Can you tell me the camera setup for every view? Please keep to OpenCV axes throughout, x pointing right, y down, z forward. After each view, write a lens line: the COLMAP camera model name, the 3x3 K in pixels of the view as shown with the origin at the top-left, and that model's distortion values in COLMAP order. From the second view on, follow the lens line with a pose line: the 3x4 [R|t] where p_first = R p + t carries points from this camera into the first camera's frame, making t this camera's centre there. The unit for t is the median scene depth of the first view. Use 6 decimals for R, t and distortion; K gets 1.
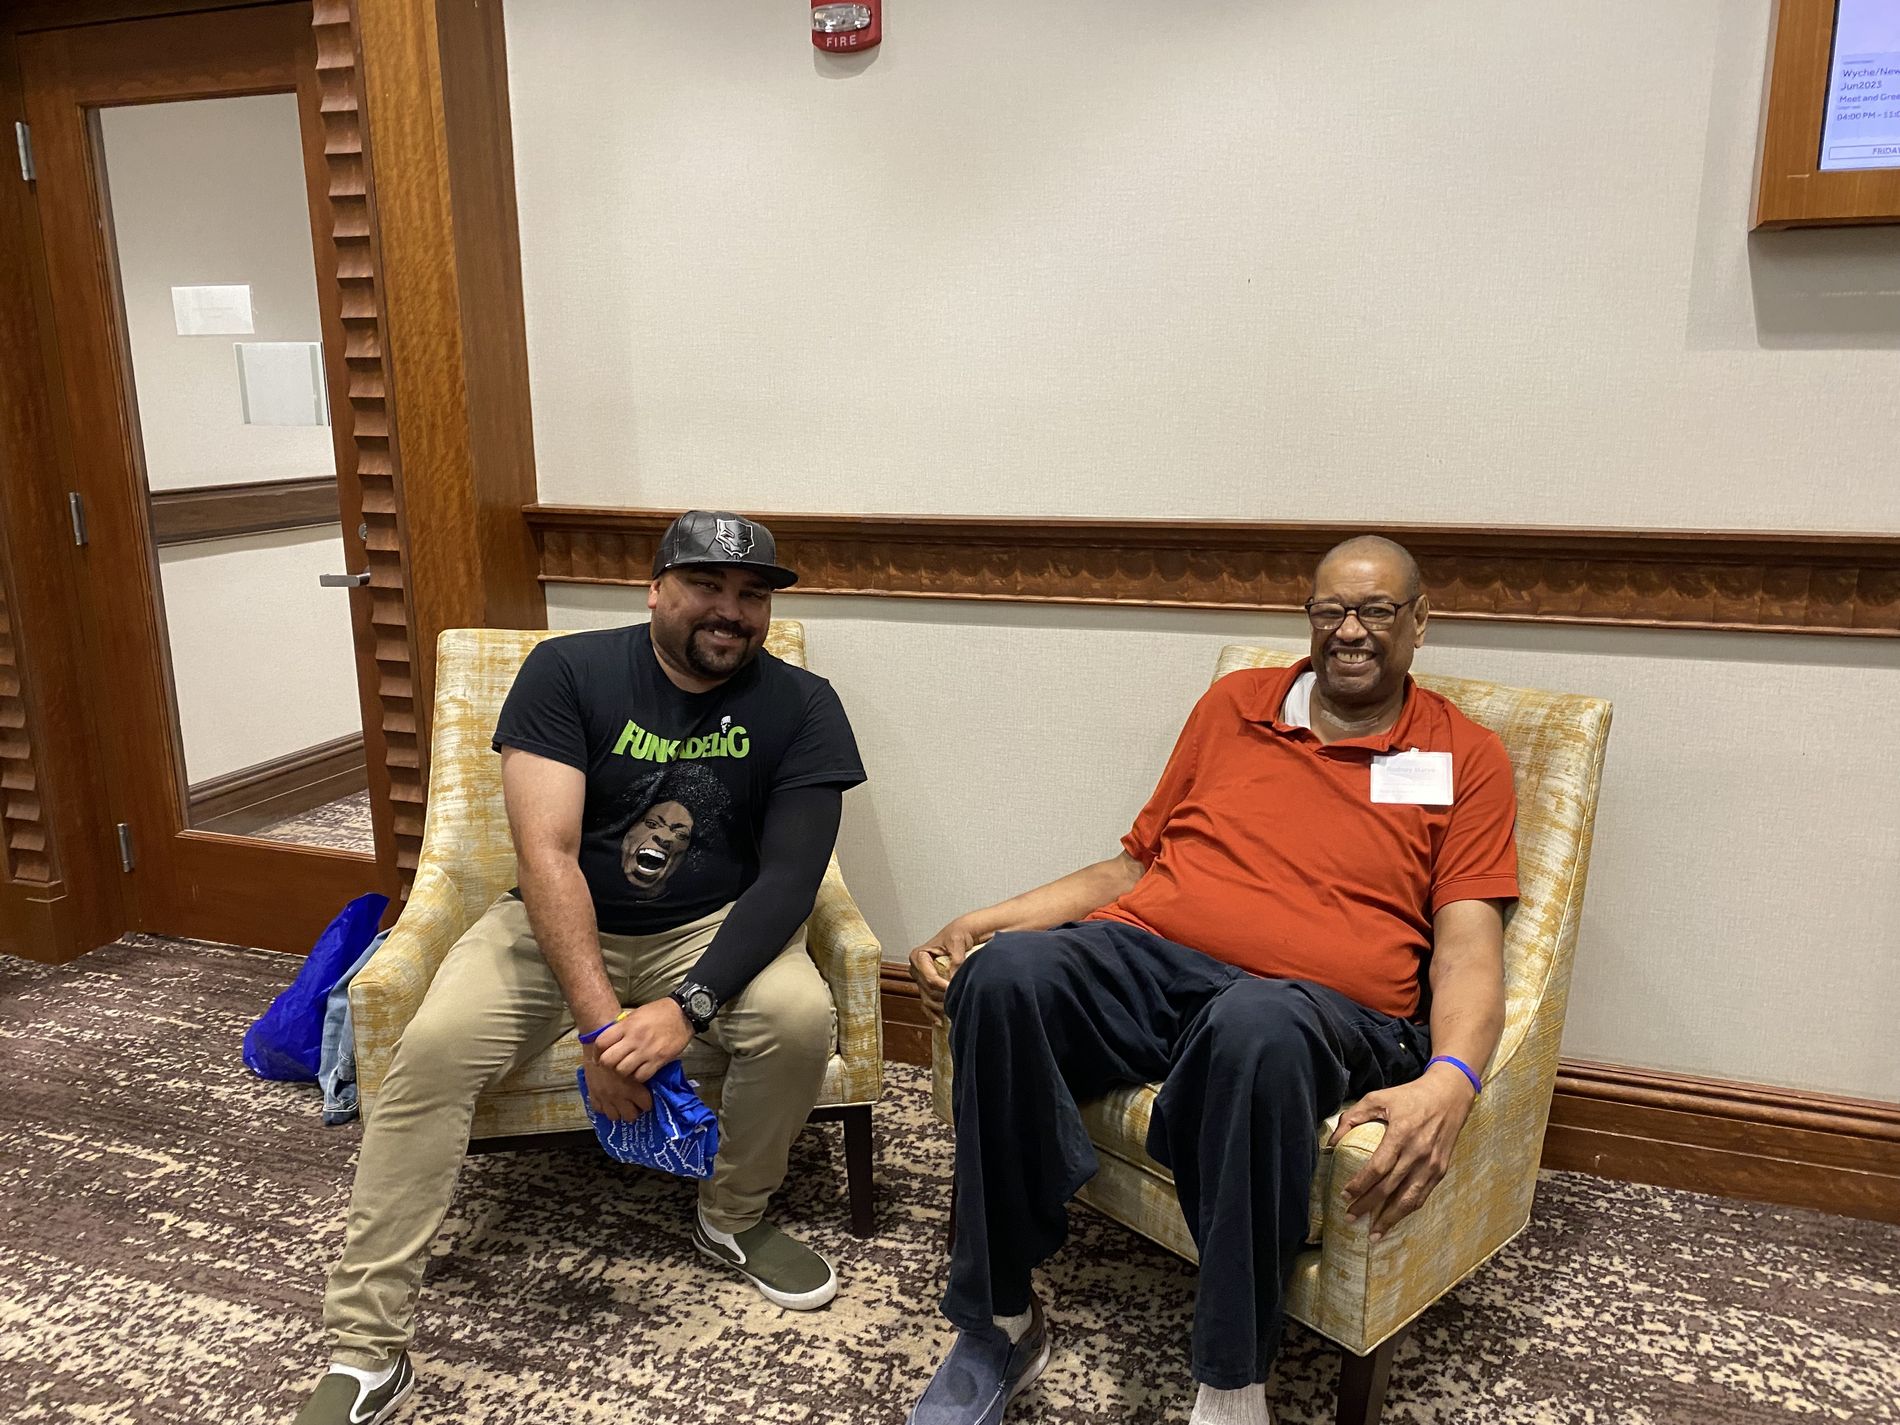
lens RADIAL K [[1454.3, 0, 958.1], [0, 1454.3, 697.9], [0, 0, 1]] dist [0.033220, -0.029683]
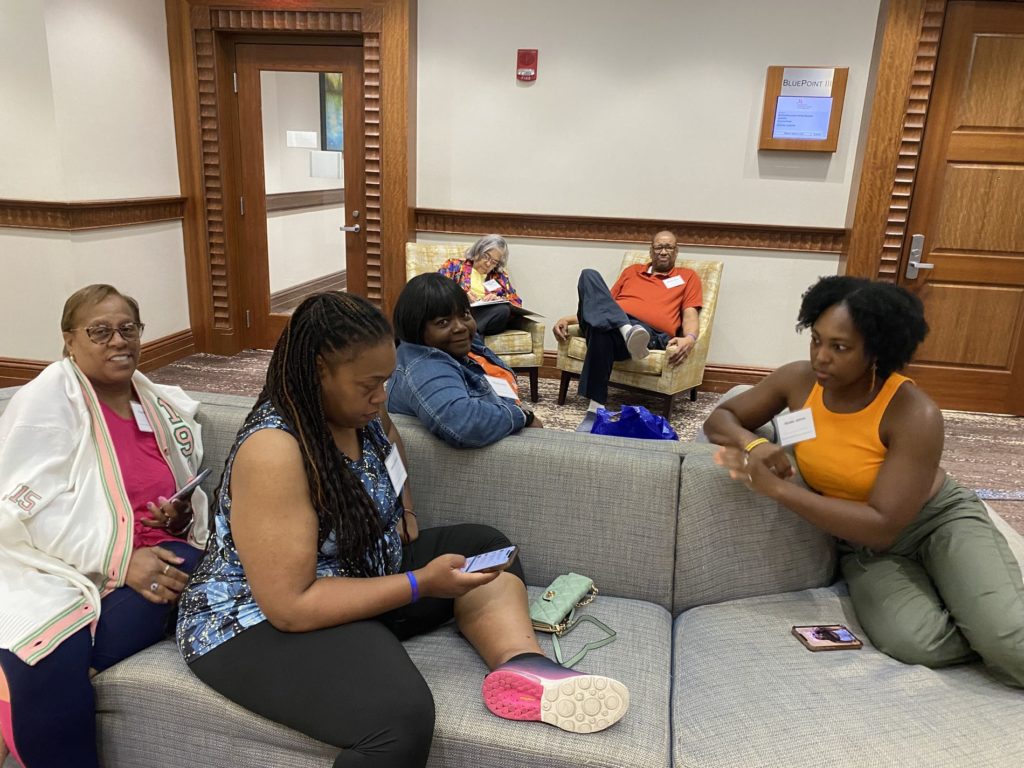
lens RADIAL K [[783.8, 0, 506.6], [0, 783.8, 388.3], [0, 0, 1]] dist [0.033220, -0.029683]
pose [[0.985736, 0.003285, 0.168267, -0.451205], [-0.013573, 0.998104, 0.060028, 0.195090], [-0.167751, -0.061456, 0.983912, -0.941894]]
